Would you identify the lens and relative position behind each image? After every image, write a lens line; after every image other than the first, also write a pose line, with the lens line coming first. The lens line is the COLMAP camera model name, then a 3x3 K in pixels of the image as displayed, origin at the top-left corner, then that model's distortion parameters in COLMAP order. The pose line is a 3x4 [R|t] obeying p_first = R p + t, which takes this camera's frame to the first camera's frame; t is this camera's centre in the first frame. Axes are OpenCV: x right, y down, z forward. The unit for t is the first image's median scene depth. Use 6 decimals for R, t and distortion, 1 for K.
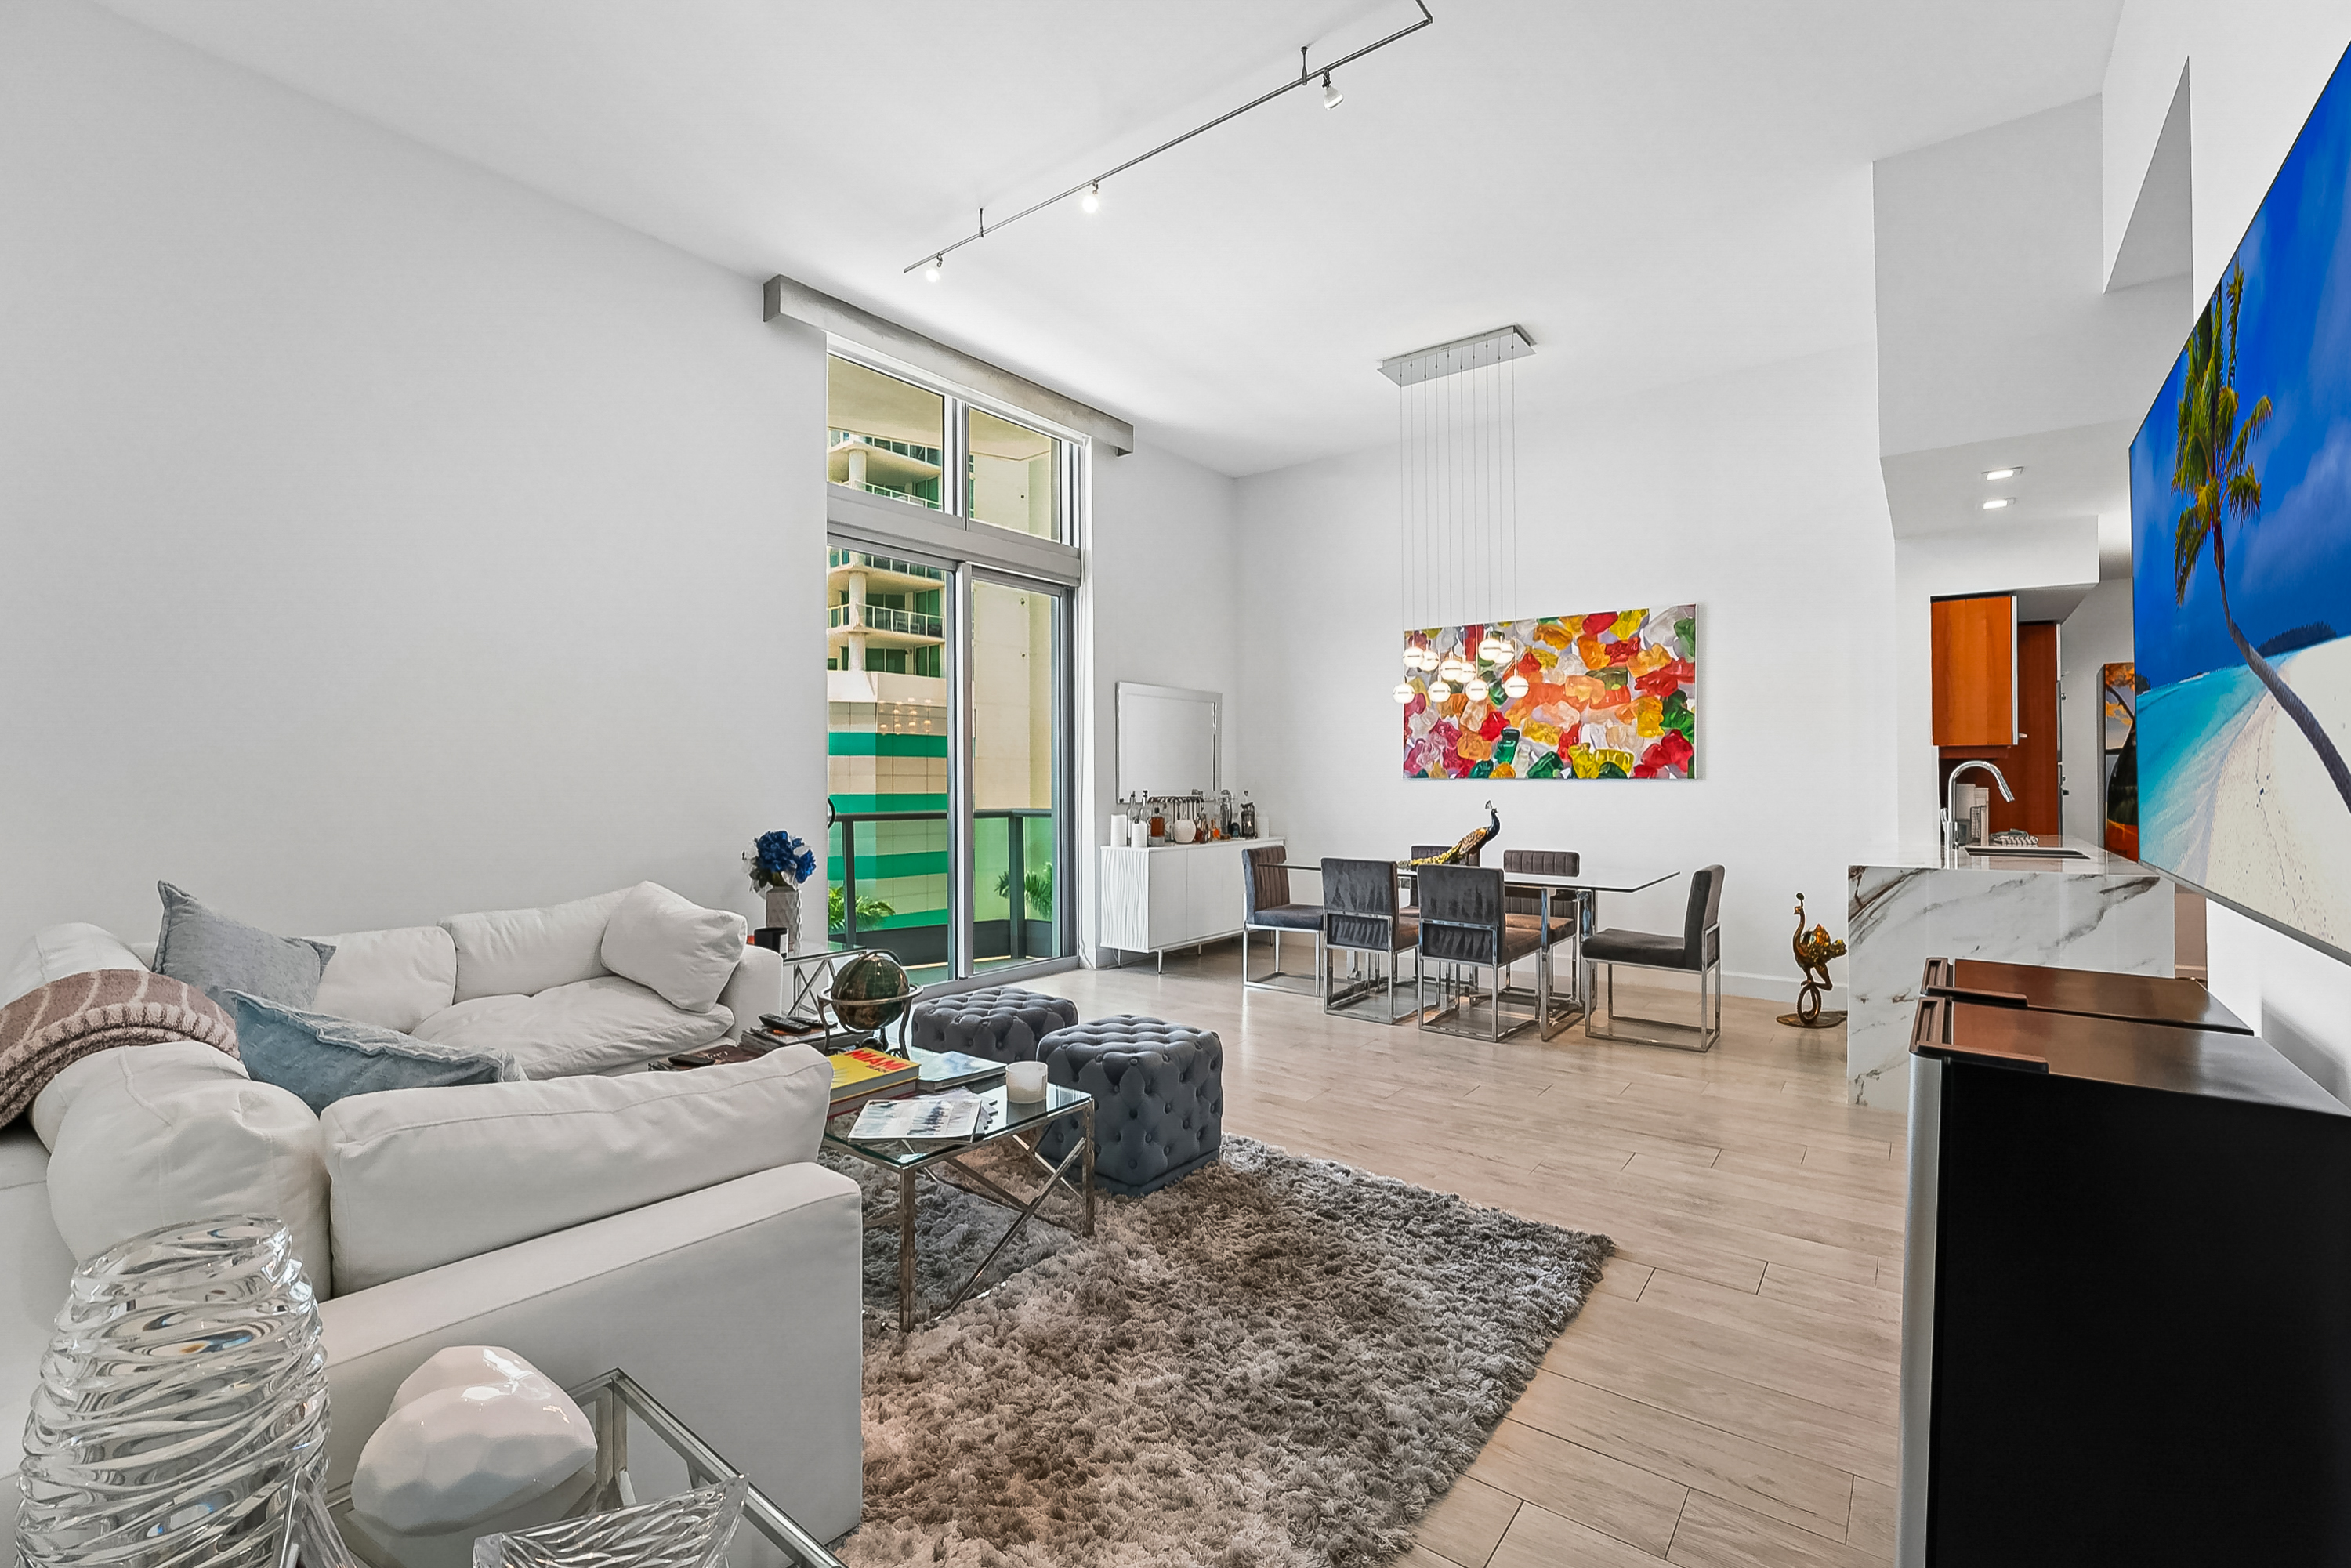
lens RADIAL K [[1014.1, 0, 1173.6], [0, 1014.1, 783.6], [0, 0, 1]] dist [-0.003054, -0.000239]
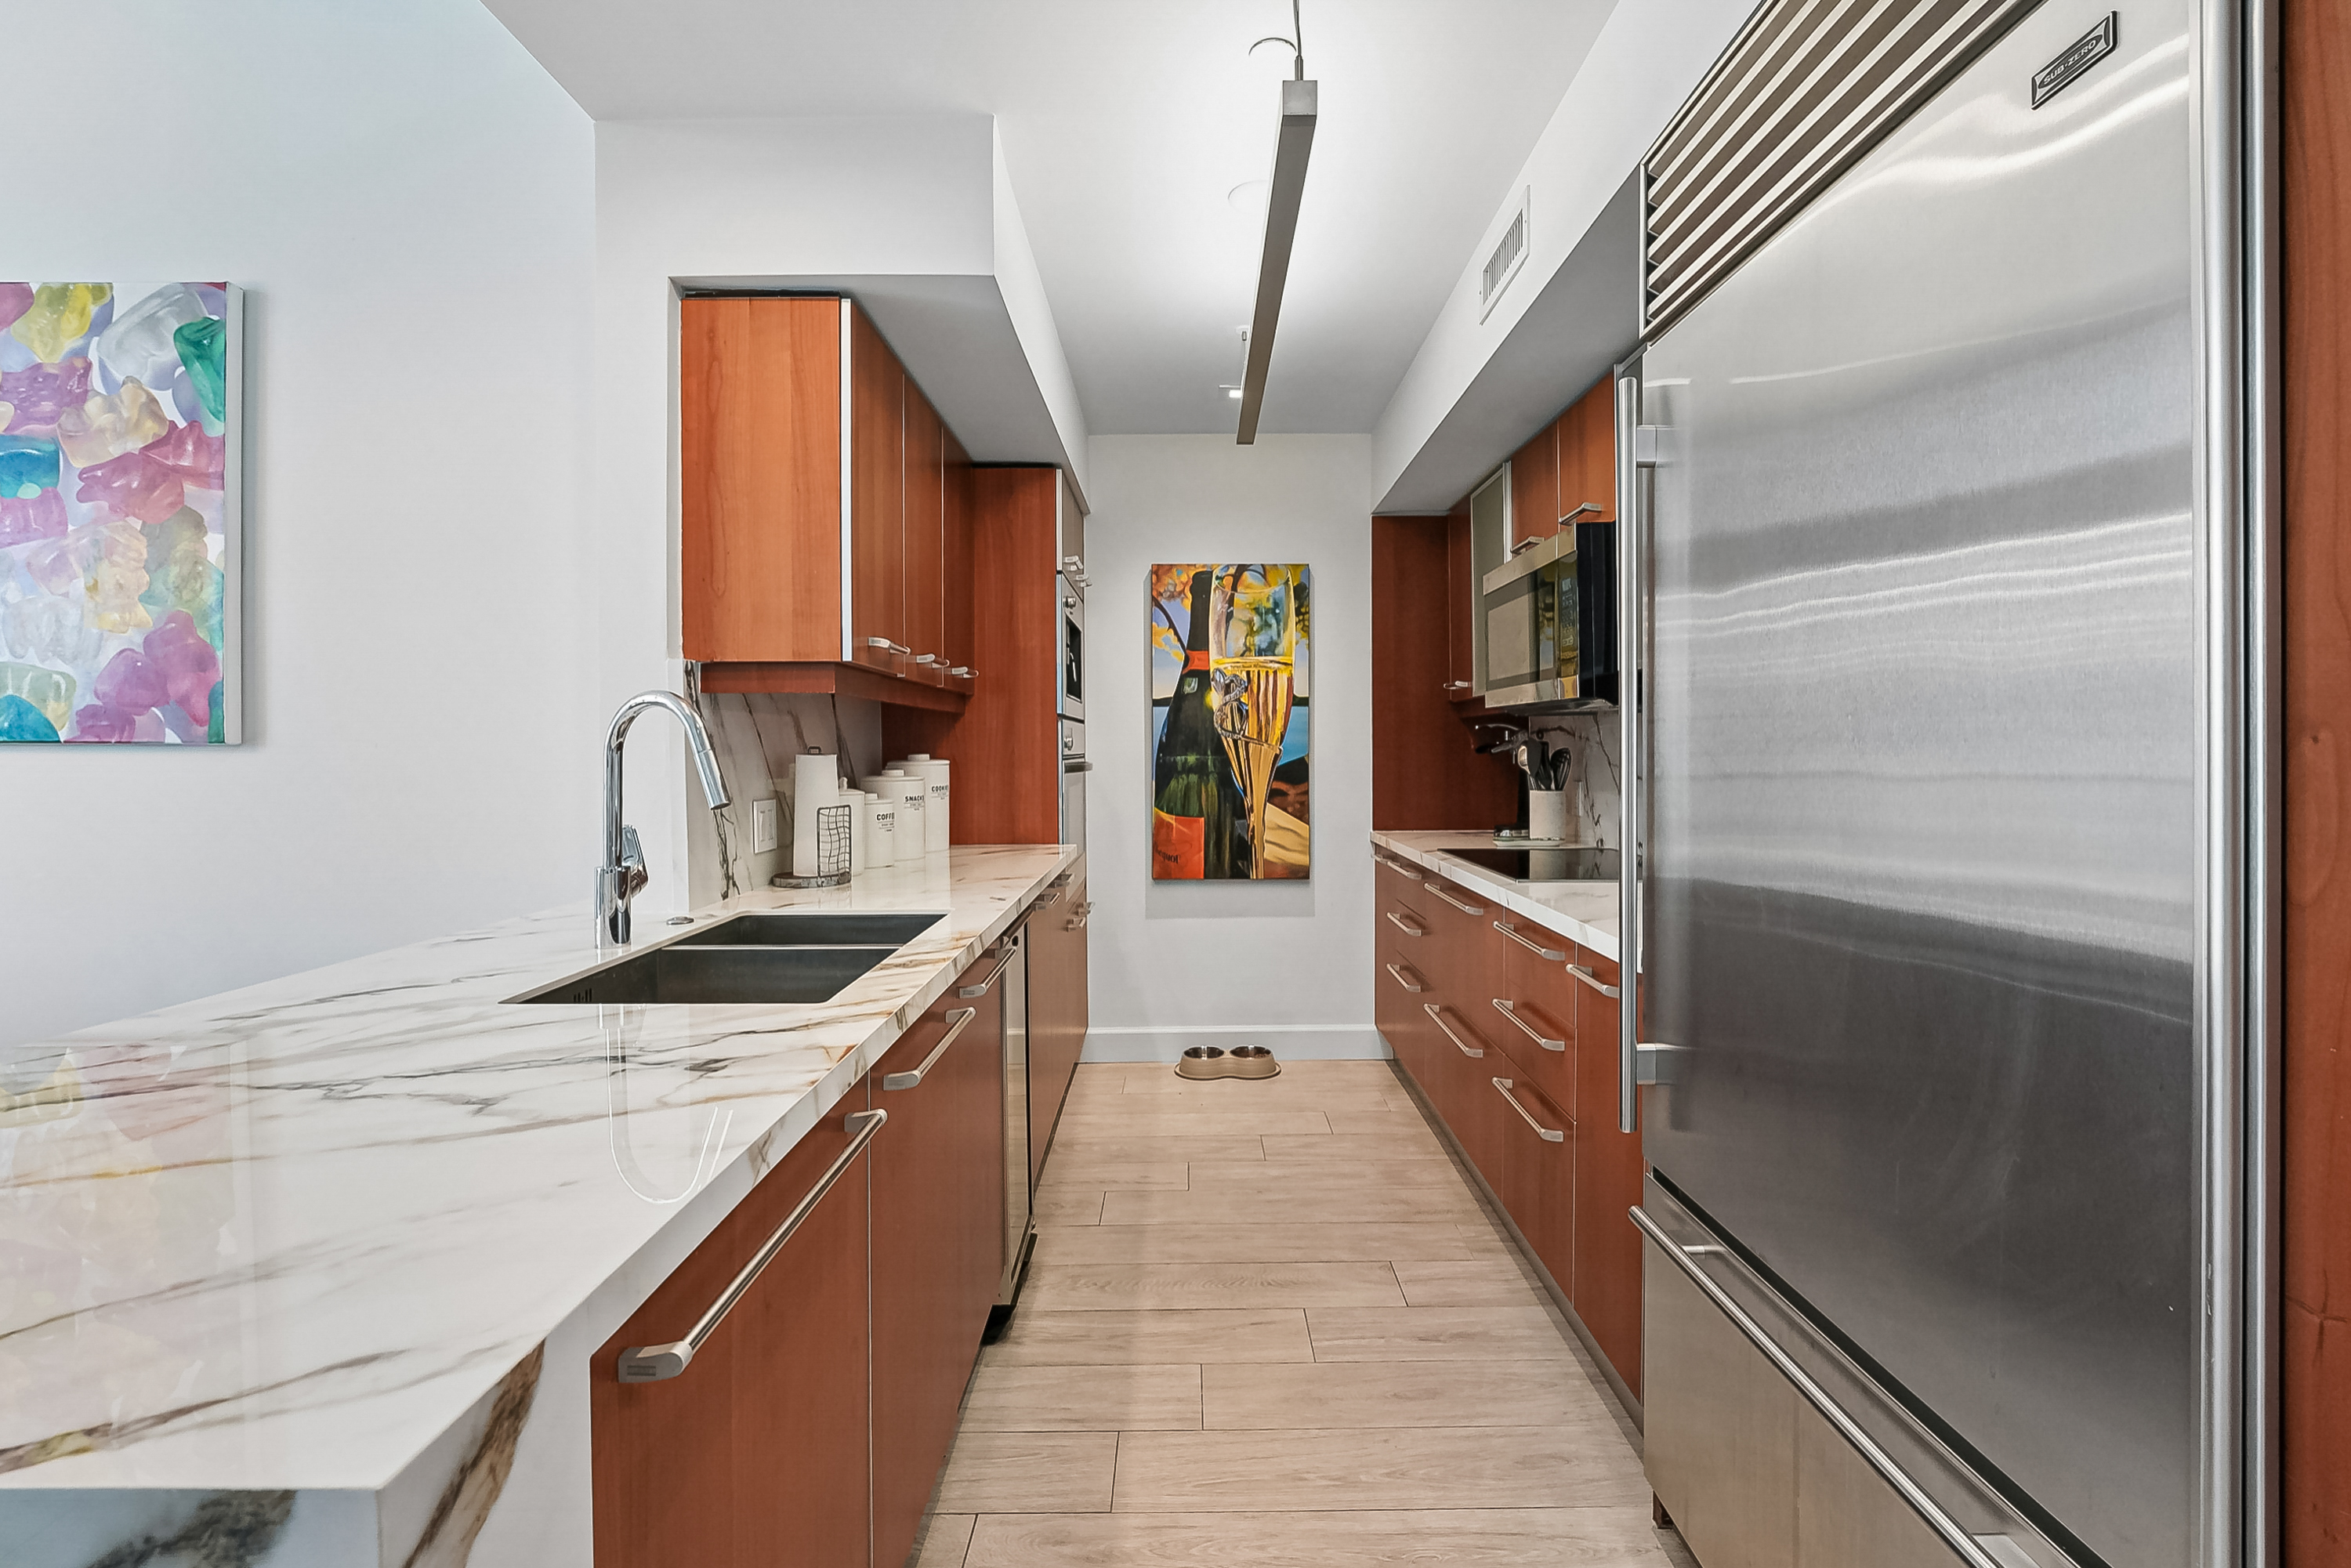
lens RADIAL K [[1055.2, 0, 1167.6], [0, 1055.2, 749.3], [0, 0, 1]] dist [-0.001382, 0.000132]
pose [[0.815615, -0.002617, 0.578589, 0.549538], [0.002715, 0.999996, 0.000696, -0.002048], [-0.578588, 0.001004, 0.815619, 0.456215]]
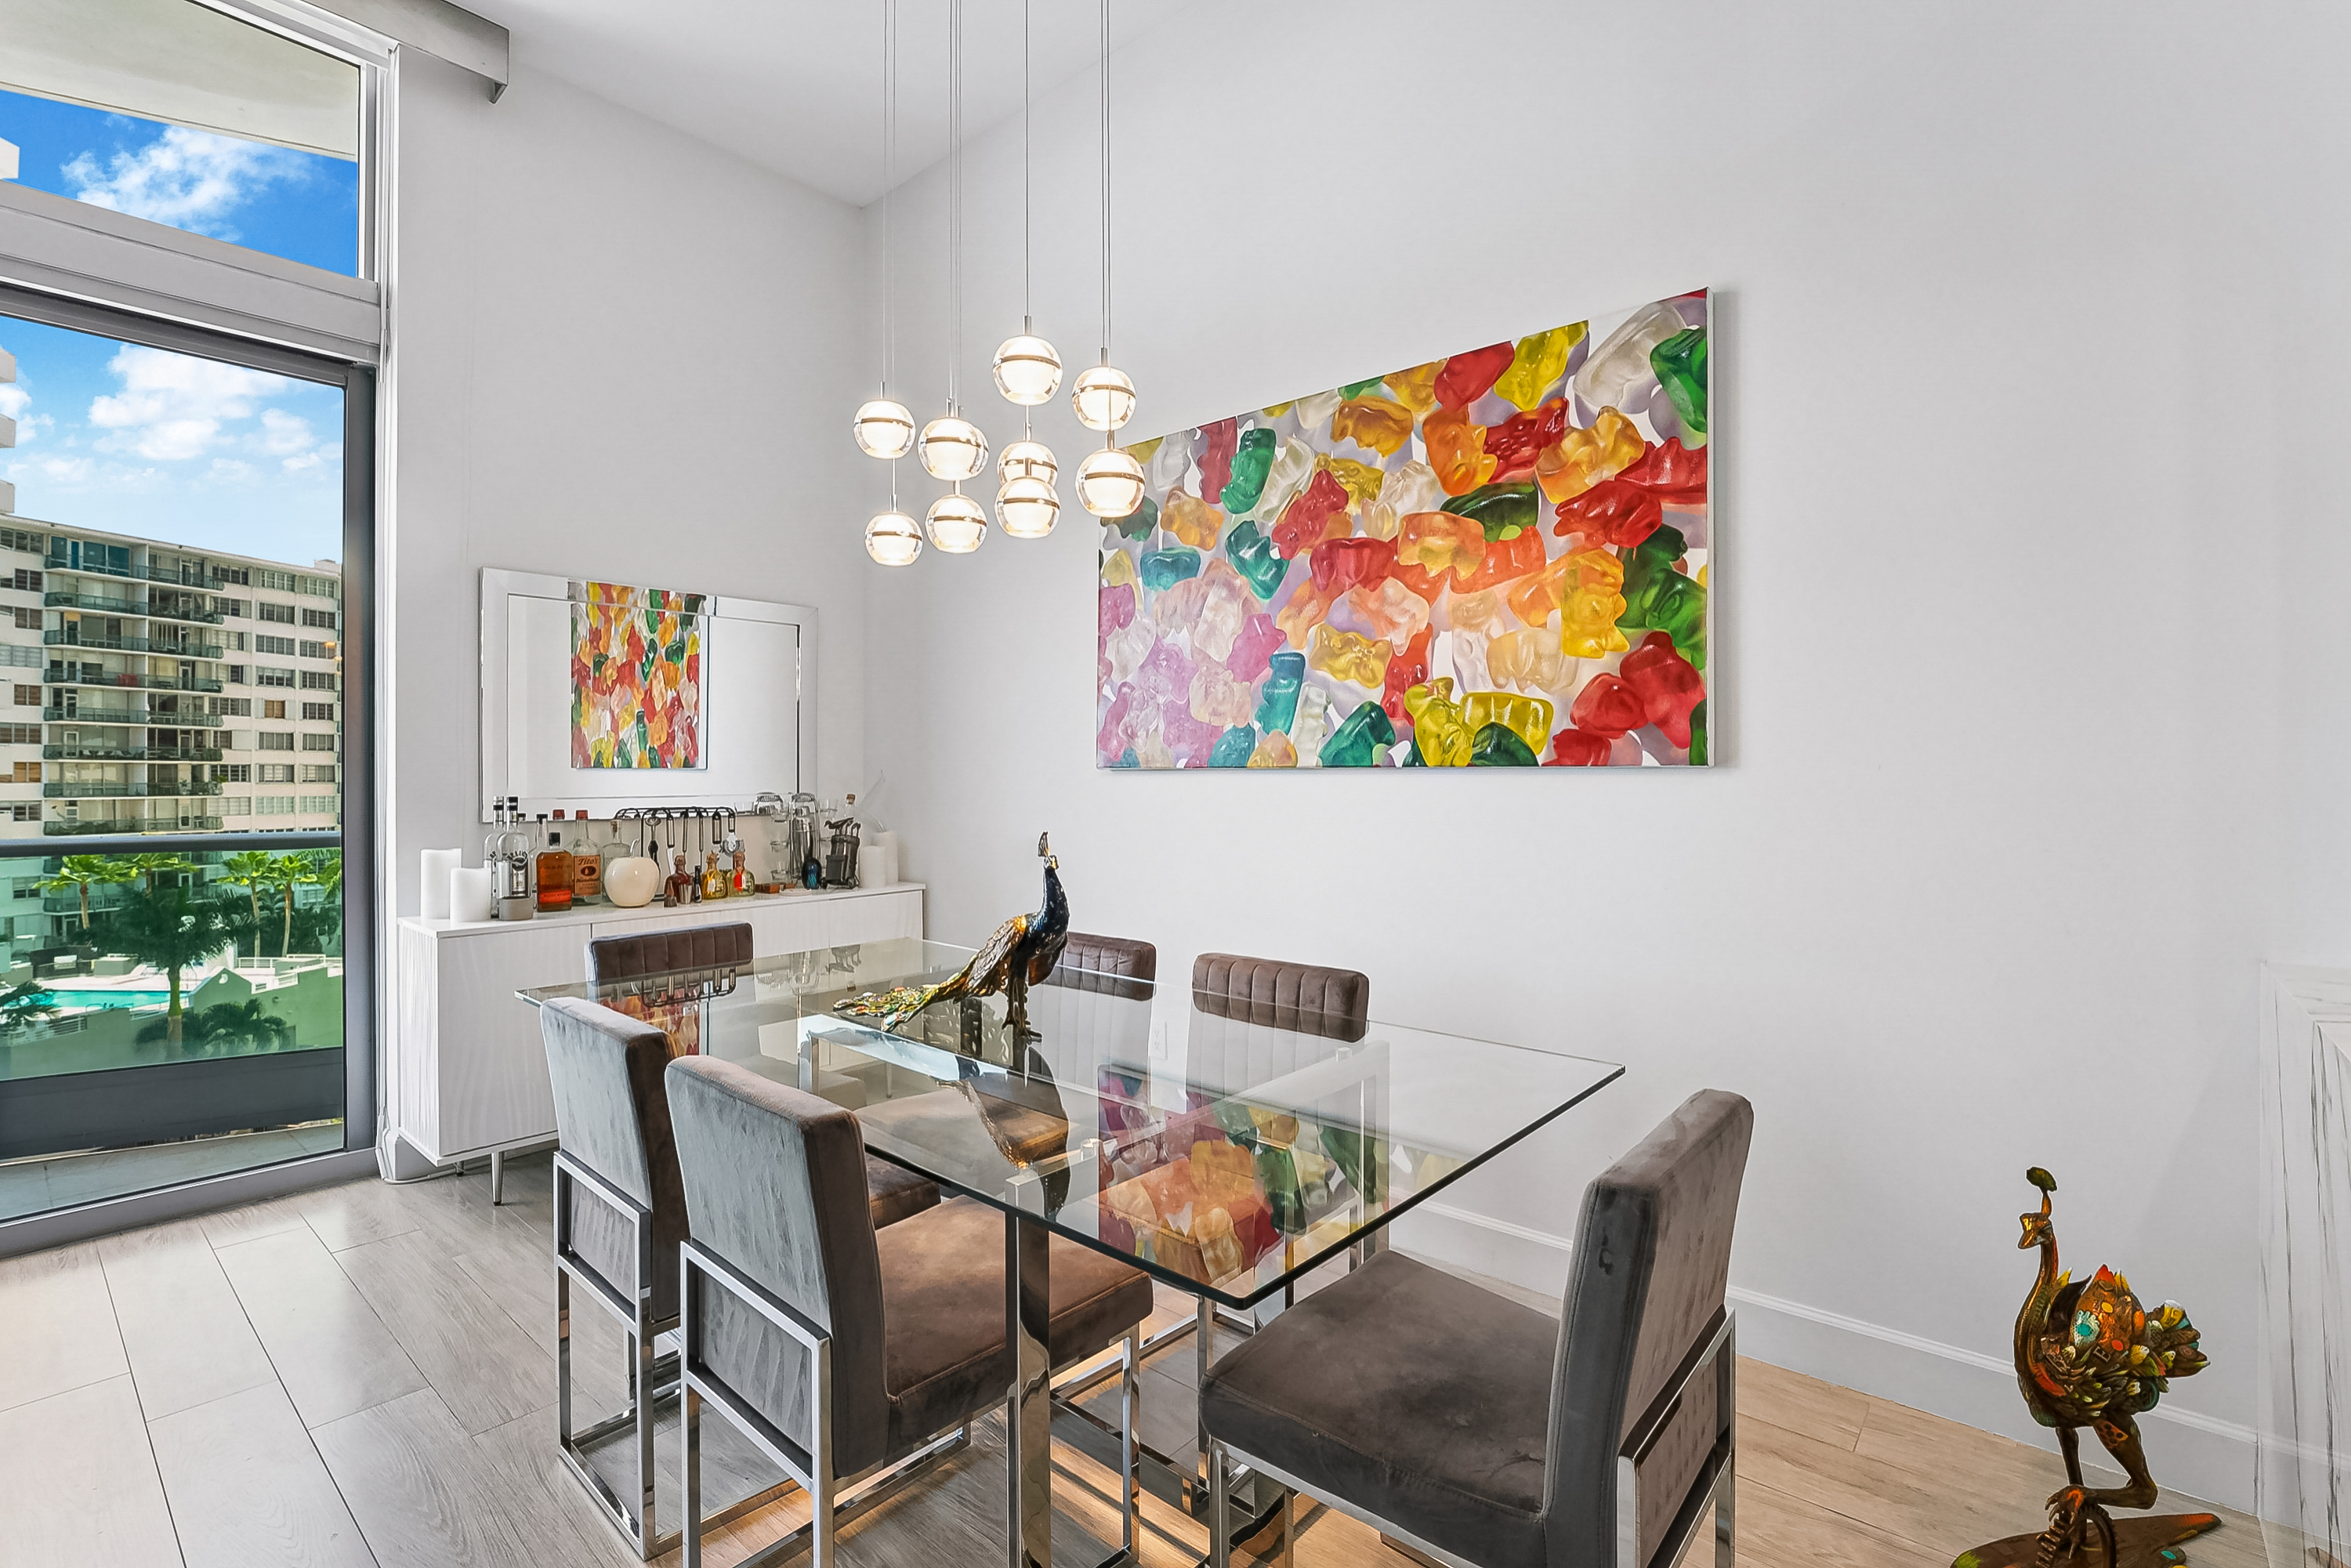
lens RADIAL K [[1061.1, 0, 1175.5], [0, 1061.1, 776.9], [0, 0, 1]] dist [-0.013838, 0.000213]
pose [[0.997181, -0.001270, -0.075029, 0.337463], [0.000958, 0.999991, -0.004192, 0.000647], [0.075034, 0.004109, 0.997173, 0.581776]]
